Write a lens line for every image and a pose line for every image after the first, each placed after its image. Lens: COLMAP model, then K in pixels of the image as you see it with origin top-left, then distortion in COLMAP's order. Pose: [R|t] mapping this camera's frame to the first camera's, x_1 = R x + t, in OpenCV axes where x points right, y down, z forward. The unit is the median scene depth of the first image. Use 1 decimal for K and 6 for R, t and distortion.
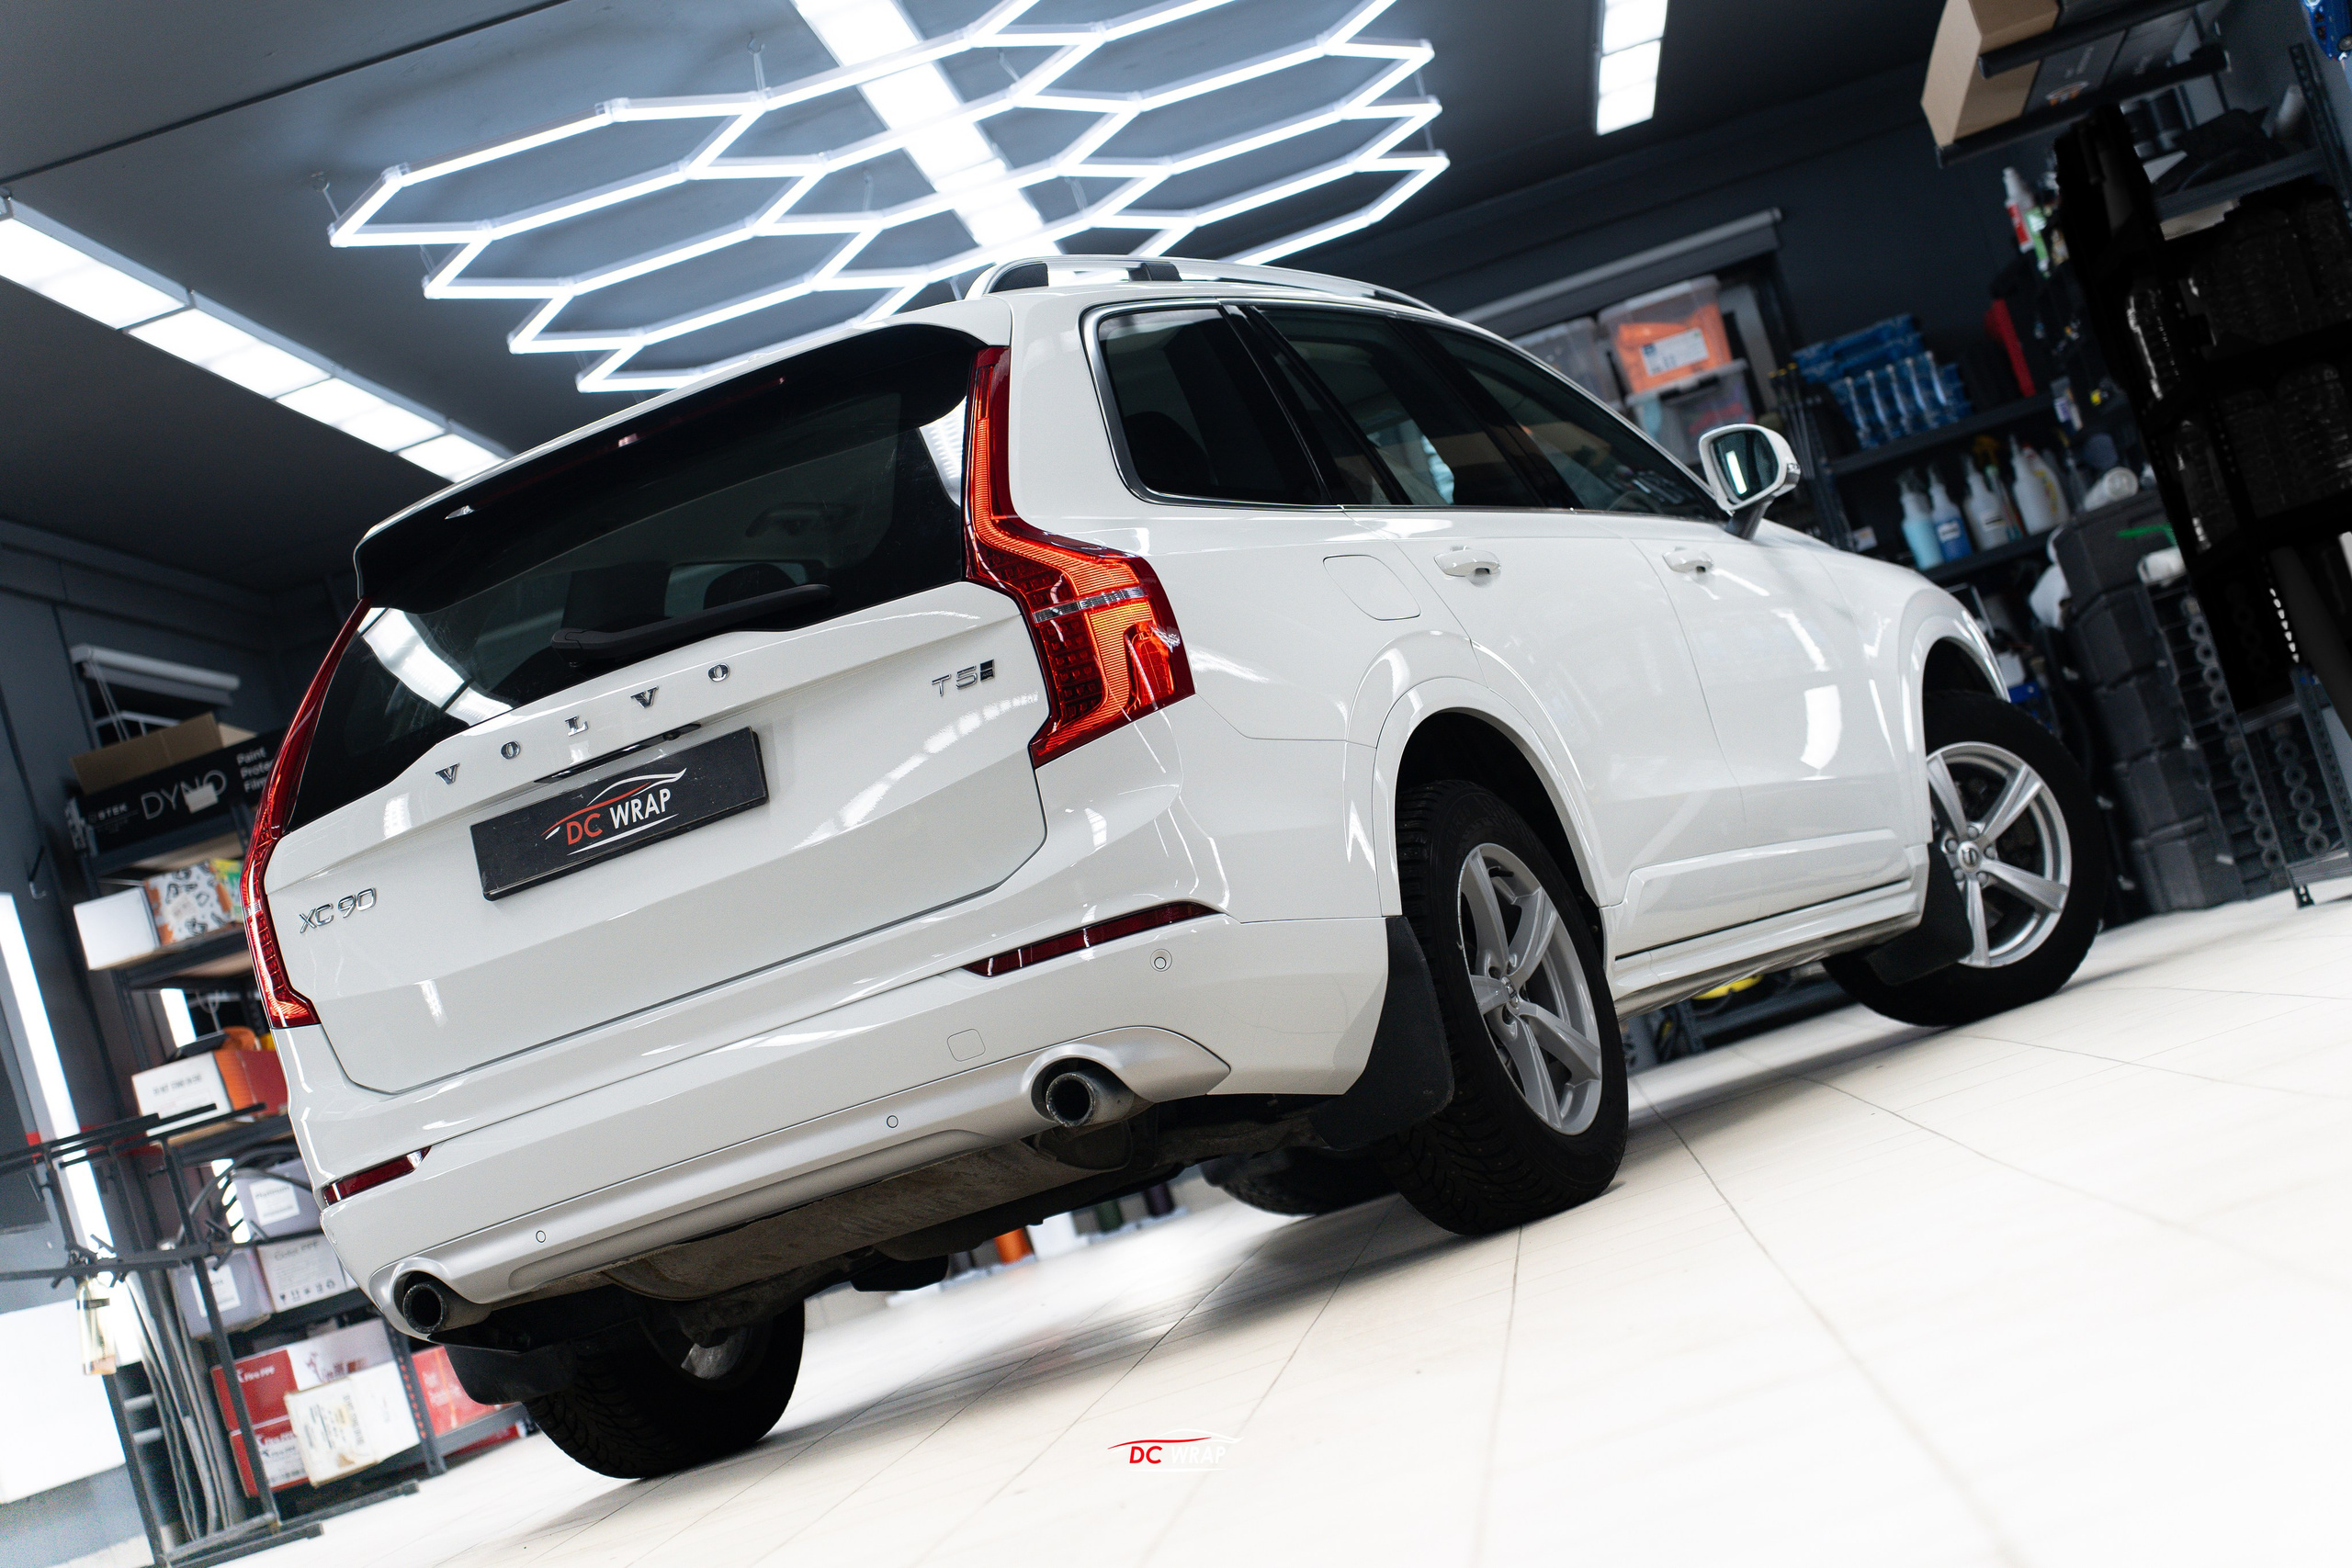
lens RADIAL K [[4684.8, 0, 1190.5], [0, 4684.8, 764.1], [0, 0, 1]] dist [0.008288, -0.067903]
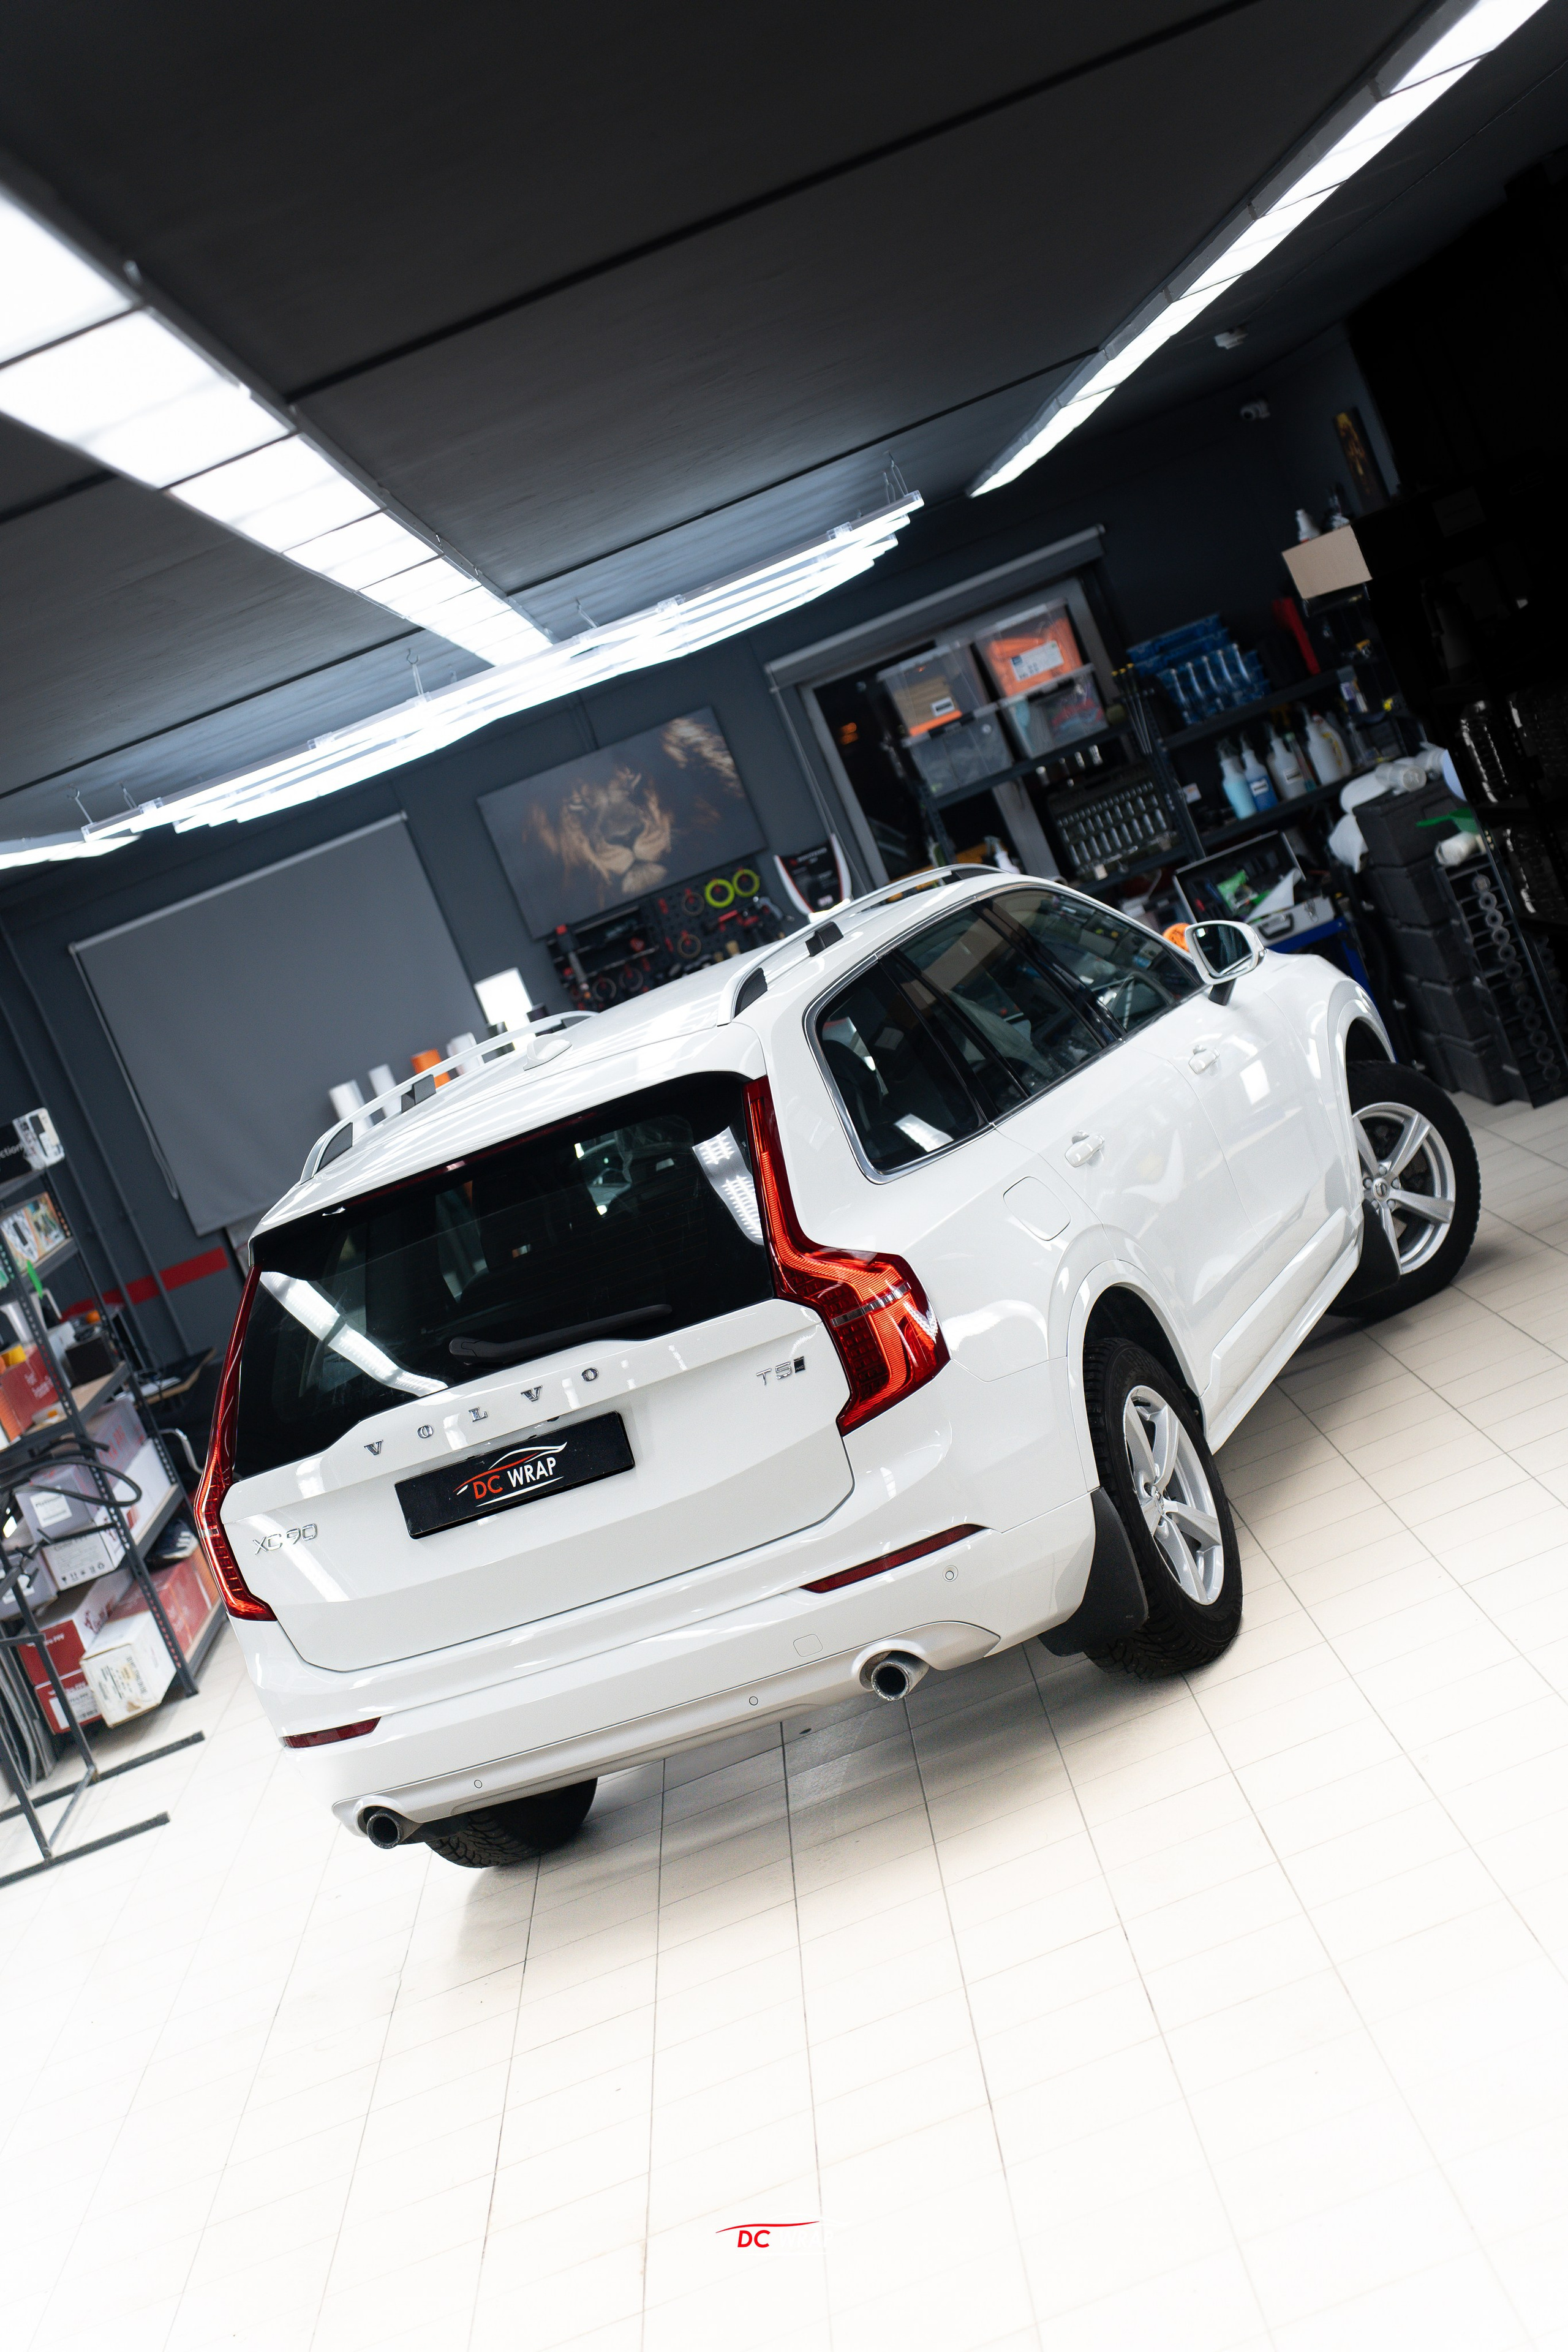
lens RADIAL K [[3857.8, 0, 739.6], [0, 3857.8, 1176.2], [0, 0, 1]] dist [0.010908, -0.003365]
pose [[0.993184, -0.087039, 0.077522, -0.086952], [0.074369, 0.985343, 0.153517, -0.149671], [-0.089748, -0.146705, 0.985100, -0.039353]]
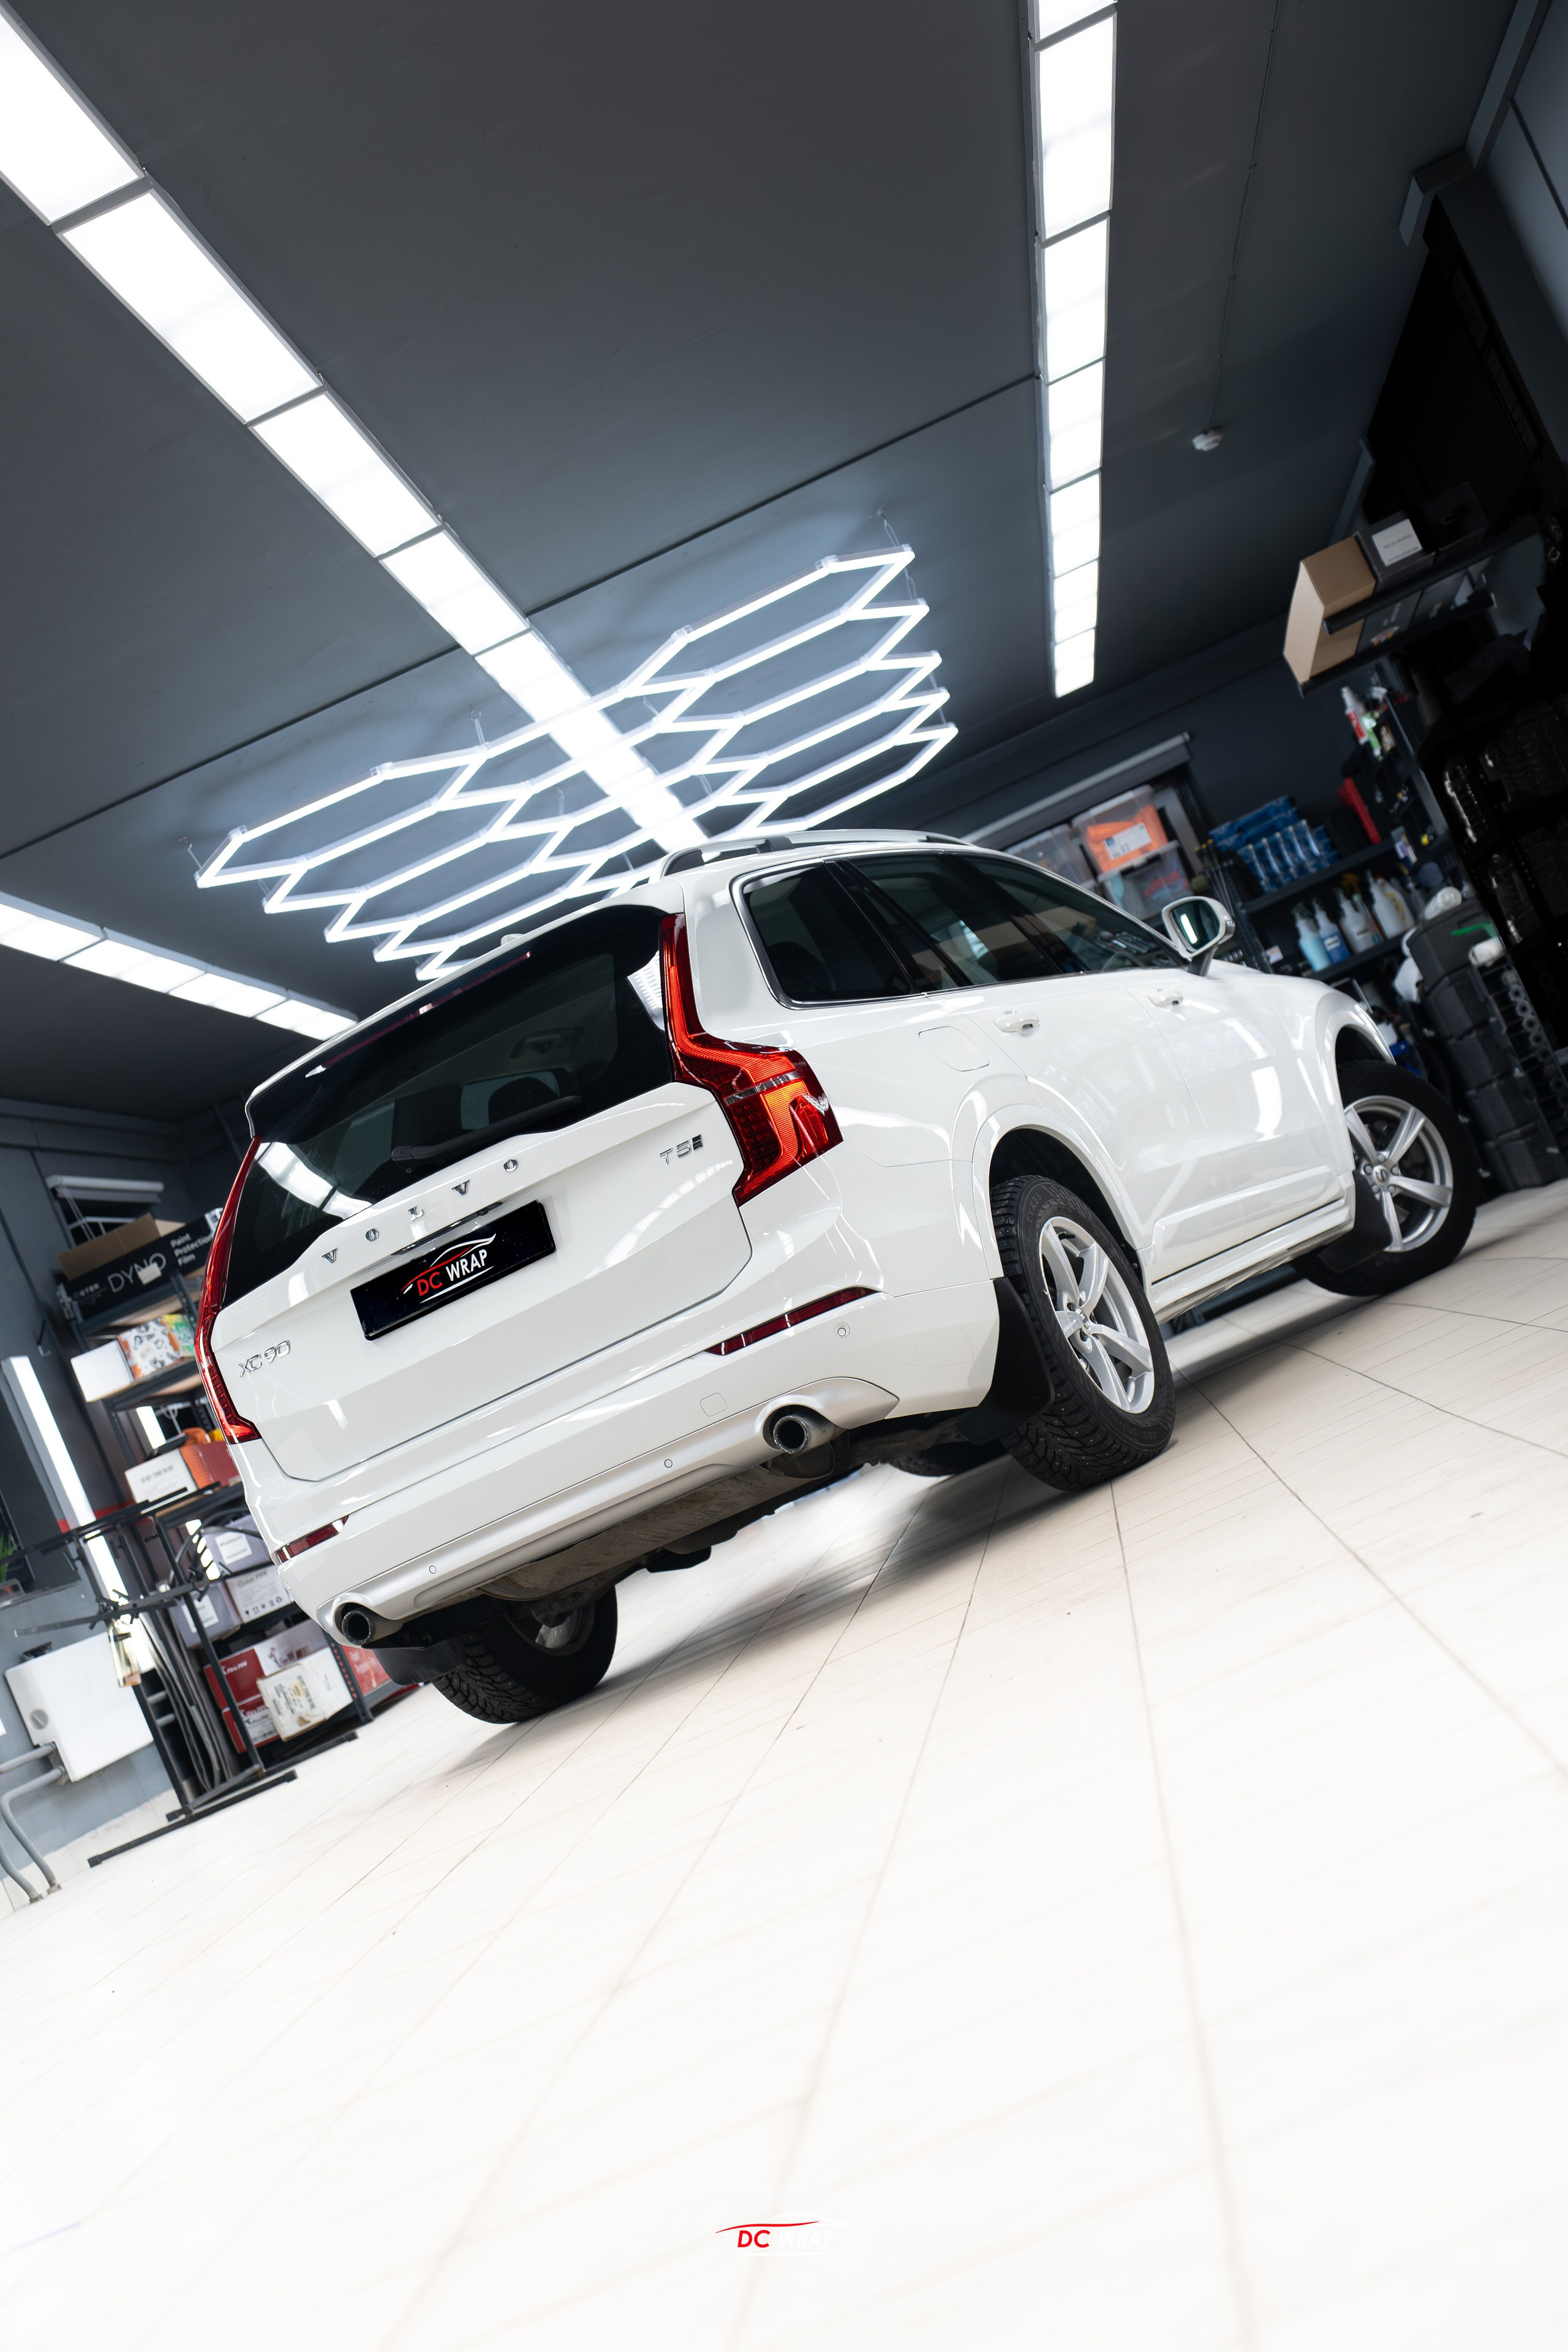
lens RADIAL K [[3242.5, 0, 778.3], [0, 3242.5, 1152.5], [0, 0, 1]] dist [0.001690, 0.000966]
pose [[0.993116, -0.116756, -0.009360, -0.006170], [0.116781, 0.993155, 0.002130, -0.010044], [0.009047, -0.003209, 0.999954, 0.006570]]
